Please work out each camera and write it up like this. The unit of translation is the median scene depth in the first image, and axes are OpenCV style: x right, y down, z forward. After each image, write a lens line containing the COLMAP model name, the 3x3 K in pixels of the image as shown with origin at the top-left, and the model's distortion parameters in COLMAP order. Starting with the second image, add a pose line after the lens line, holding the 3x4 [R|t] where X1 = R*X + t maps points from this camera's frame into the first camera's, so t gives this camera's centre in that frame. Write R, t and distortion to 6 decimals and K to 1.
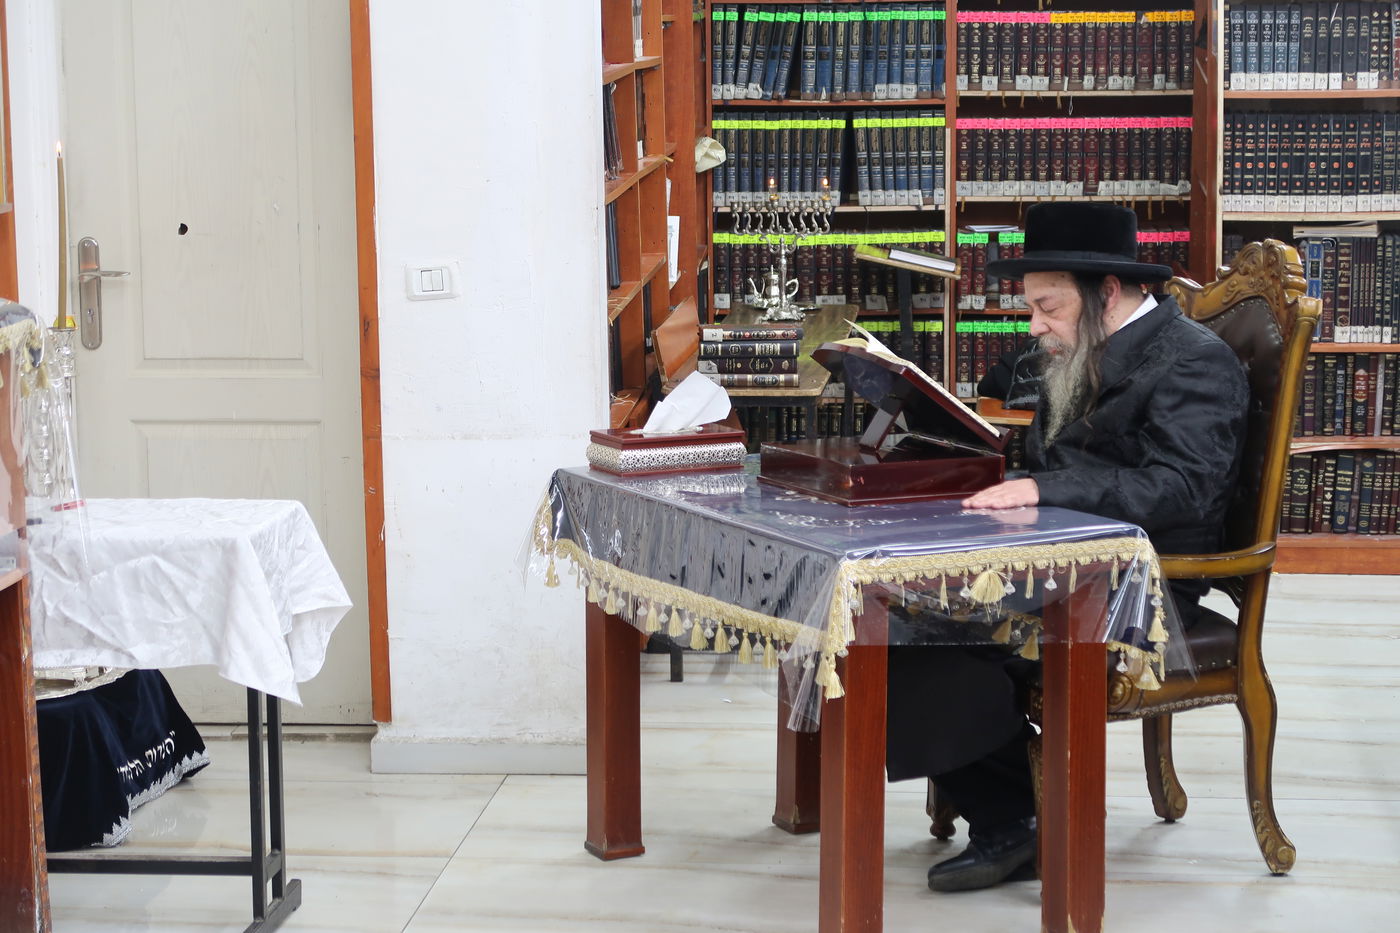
lens RADIAL K [[3068.8, 0, 680.7], [0, 3068.8, 440.5], [0, 0, 1]] dist [0.018648, 0.000000]
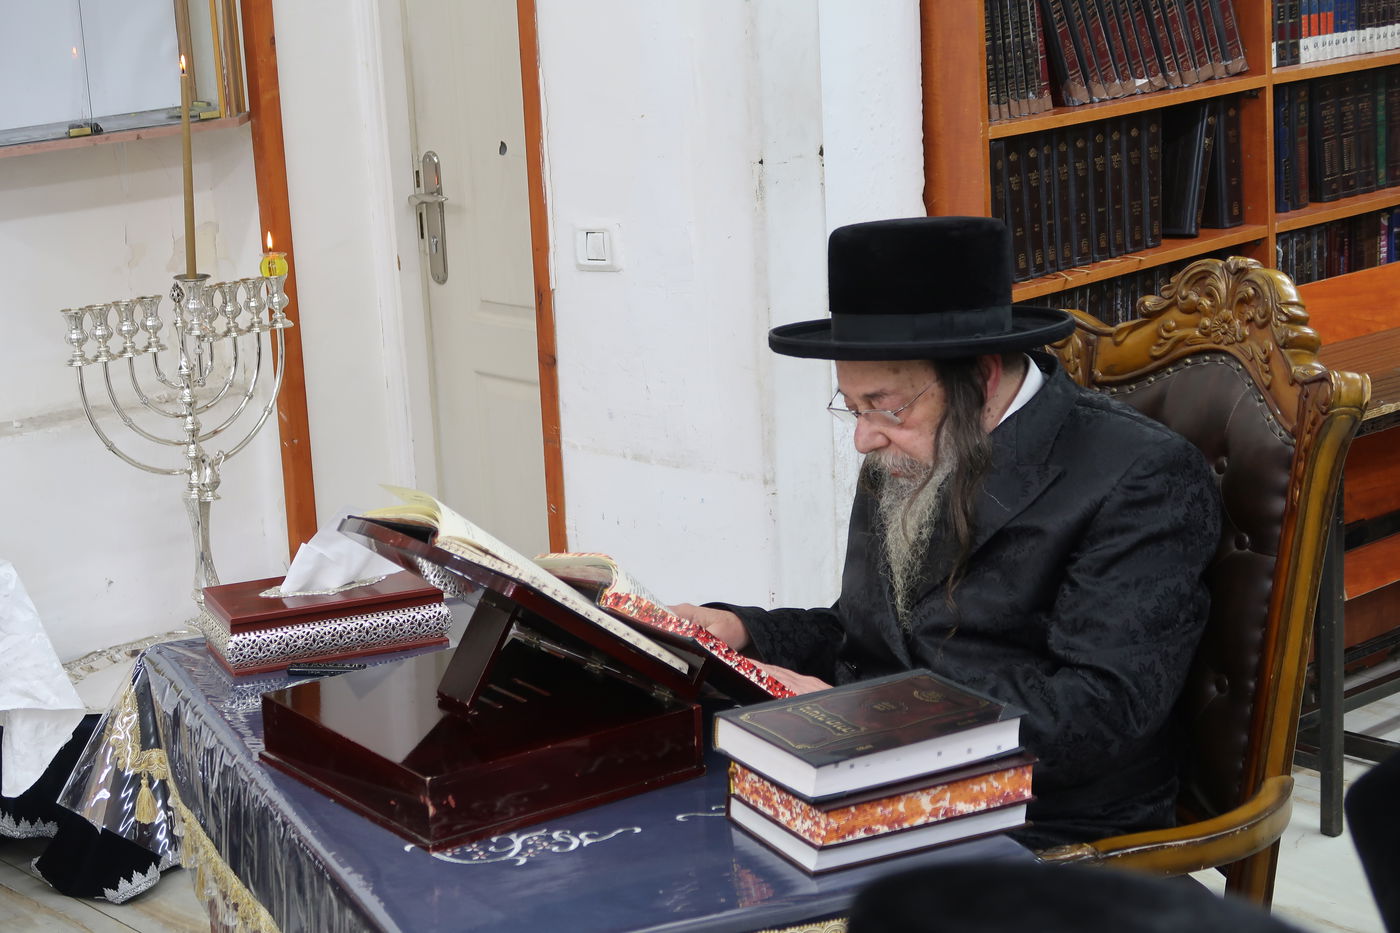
lens RADIAL K [[2588.8, 0, 664.1], [0, 2588.8, 449.5], [0, 0, 1]] dist [0.034443, 0.000000]
pose [[0.740705, 0.128153, -0.659494, 0.333808], [-0.056134, 0.990011, 0.129333, -0.080827], [0.669481, -0.058778, 0.740500, 0.510979]]
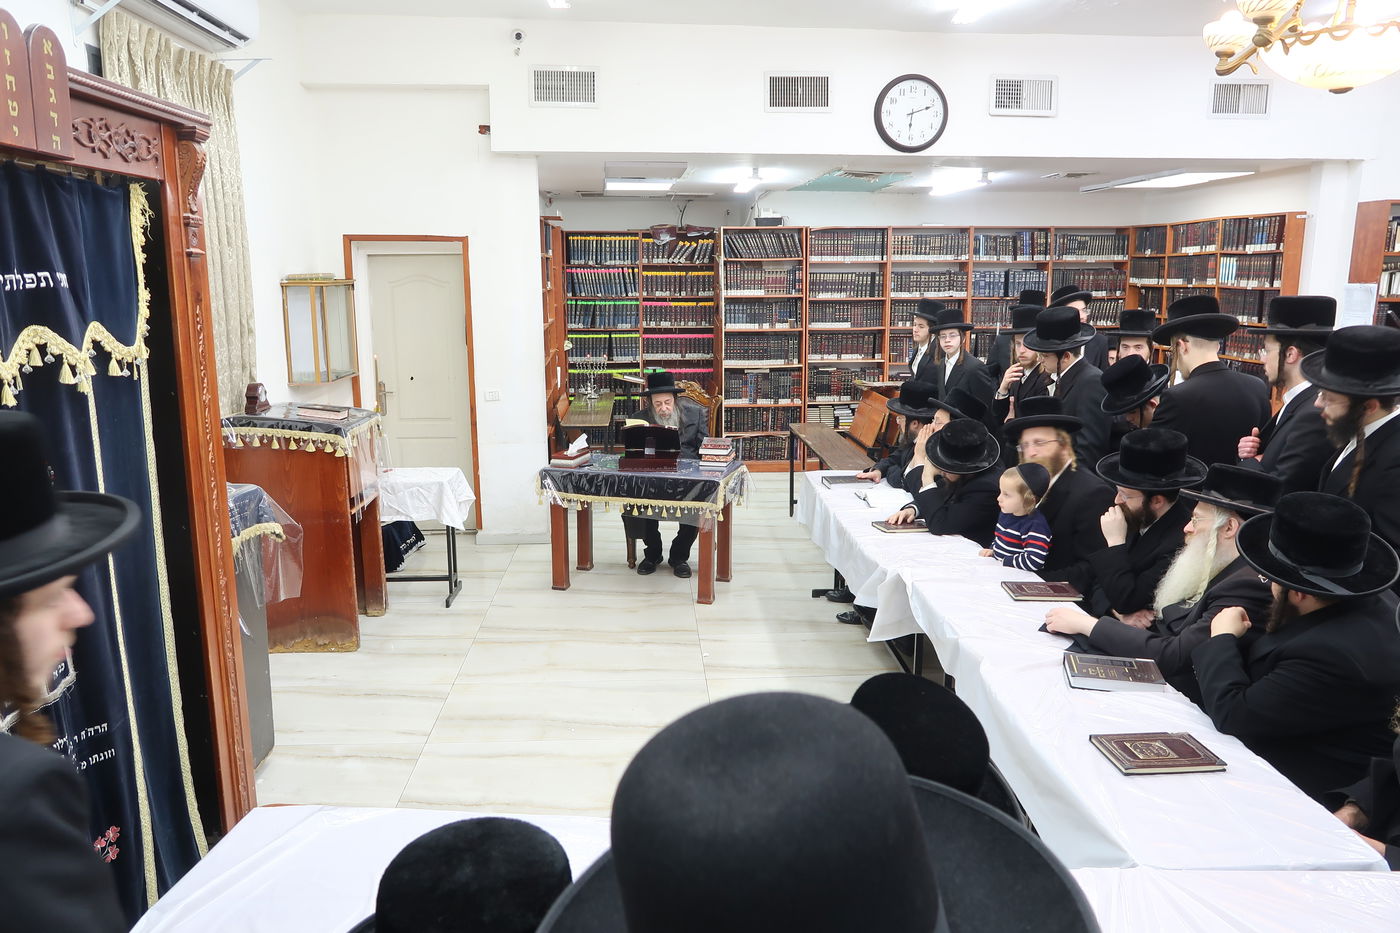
lens RADIAL K [[968.0, 0, 687.9], [0, 968.0, 467.7], [0, 0, 1]] dist [-0.005170, -0.000657]
pose [[0.988363, -0.019317, 0.150879, -0.030671], [0.010924, 0.998357, 0.056257, -0.028949], [-0.151718, -0.053954, 0.986950, -0.053009]]
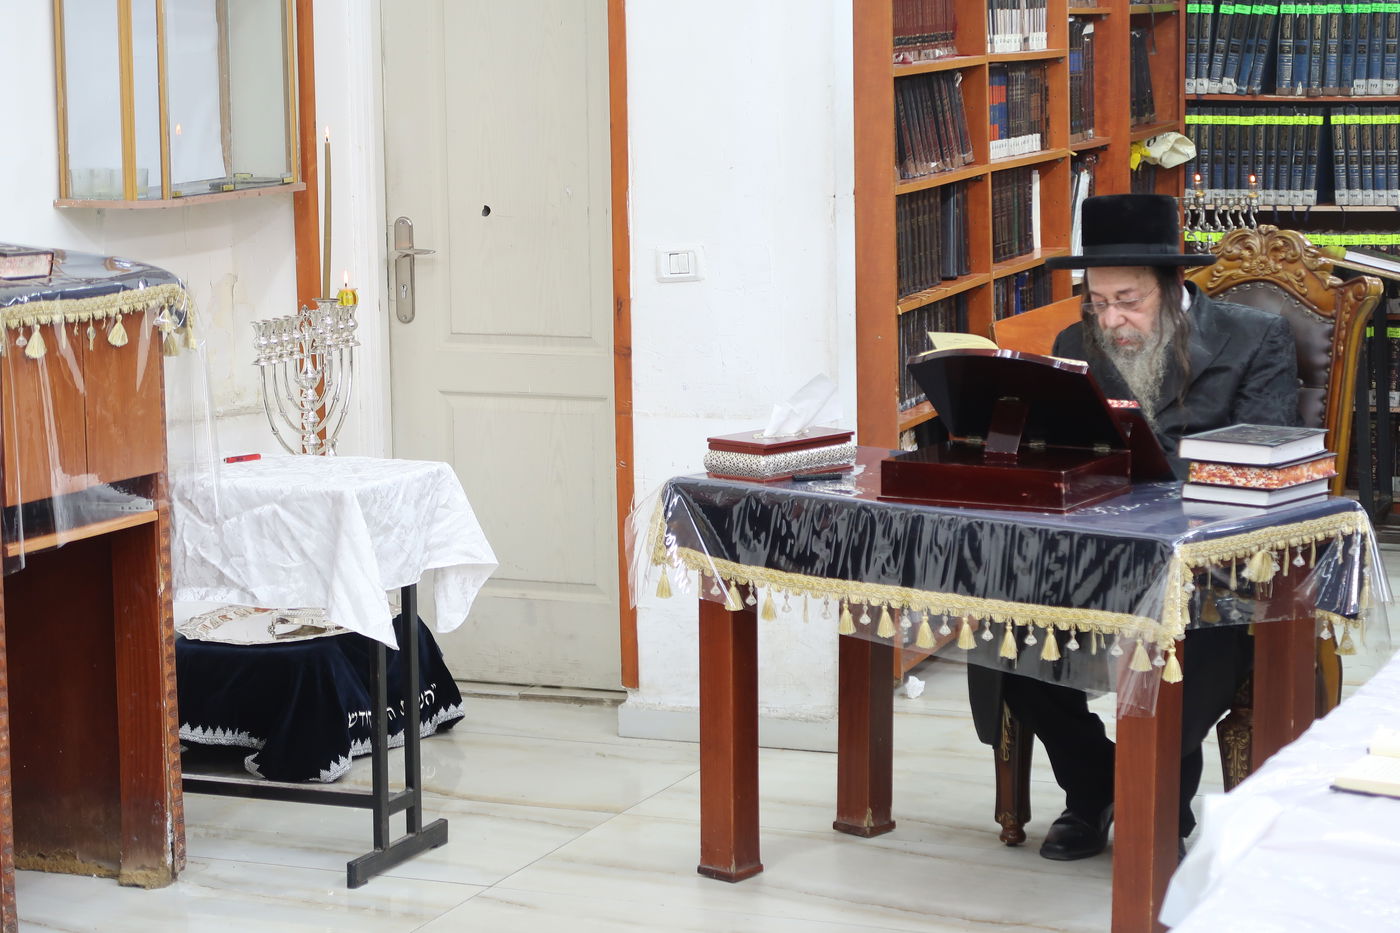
lens RADIAL K [[3232.5, 0, 686.1], [0, 3232.5, 443.9], [0, 0, 1]] dist [0.019601, 0.000000]
pose [[0.958602, 0.037951, -0.282208, 0.218482], [-0.039068, 0.999235, 0.001670, 0.006438], [0.282055, 0.009424, 0.959352, -0.042864]]
